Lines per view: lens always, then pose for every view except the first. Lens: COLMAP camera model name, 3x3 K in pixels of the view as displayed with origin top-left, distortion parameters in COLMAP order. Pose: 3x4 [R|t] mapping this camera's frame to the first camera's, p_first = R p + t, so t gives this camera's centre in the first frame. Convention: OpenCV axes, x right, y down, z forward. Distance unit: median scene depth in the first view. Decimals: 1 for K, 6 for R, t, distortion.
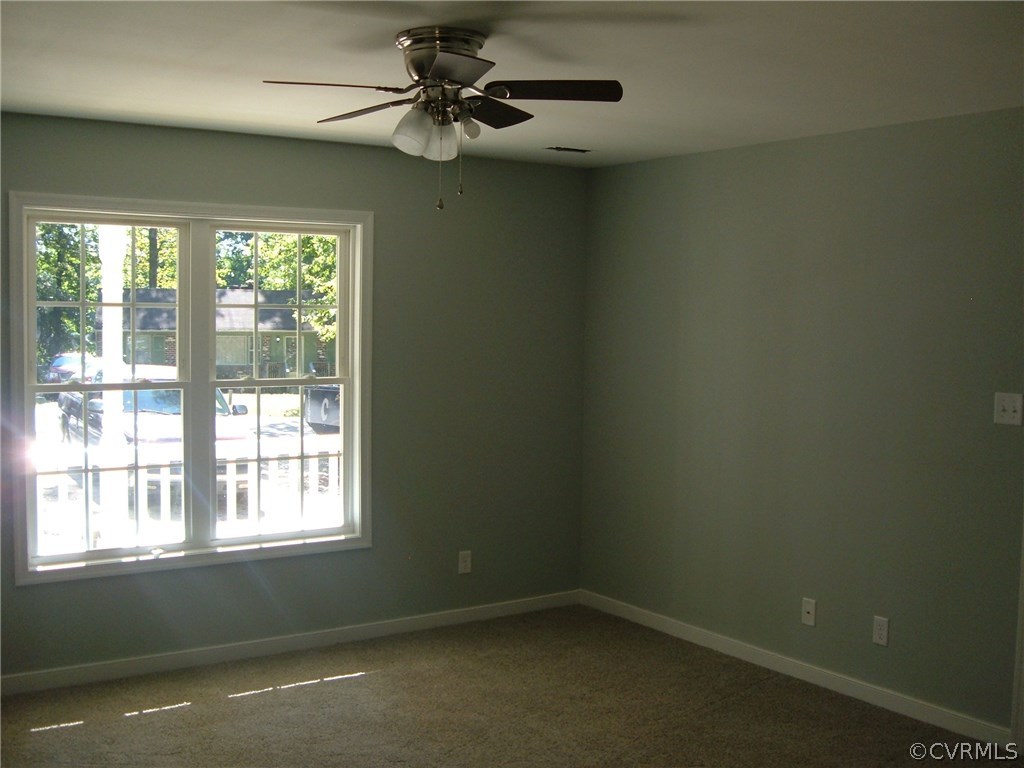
lens RADIAL K [[1126.6, 0, 512.0], [0, 1126.6, 384.0], [0, 0, 1]] dist [-0.104421, -0.005512]
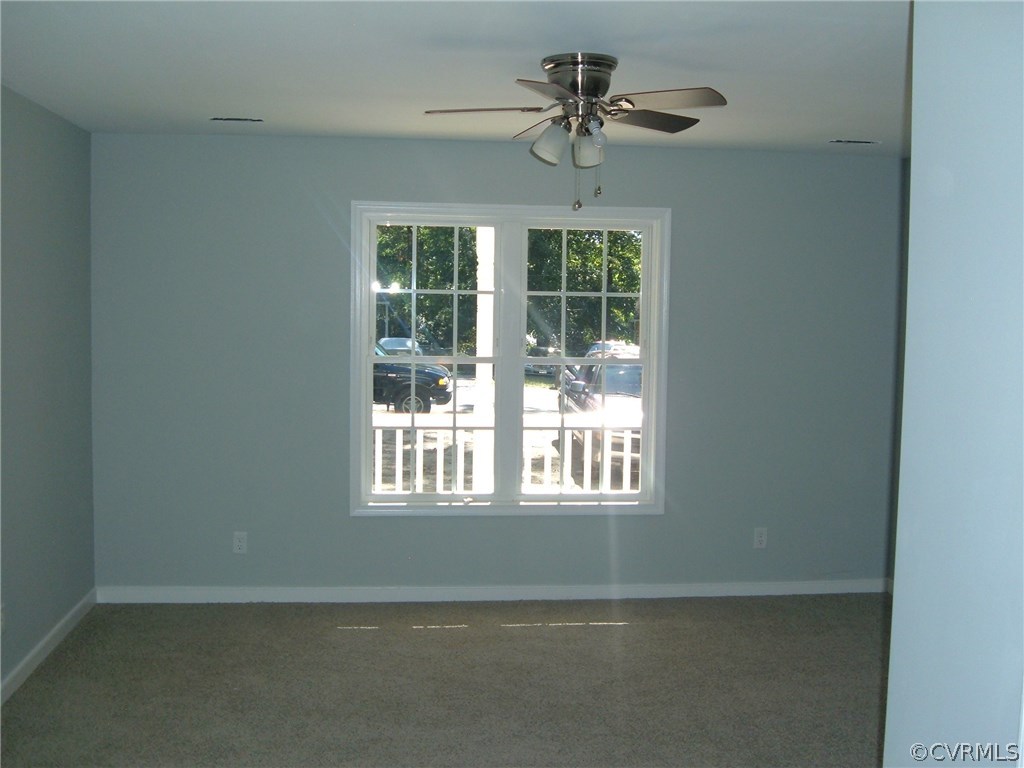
lens RADIAL K [[1126.6, 0, 512.0], [0, 1126.6, 384.0], [0, 0, 1]] dist [-0.104421, -0.005512]
pose [[0.883362, 0.036767, -0.467248, 0.283116], [-0.033720, 0.999320, 0.014886, 0.007495], [0.467478, 0.002606, 0.884001, -0.043135]]
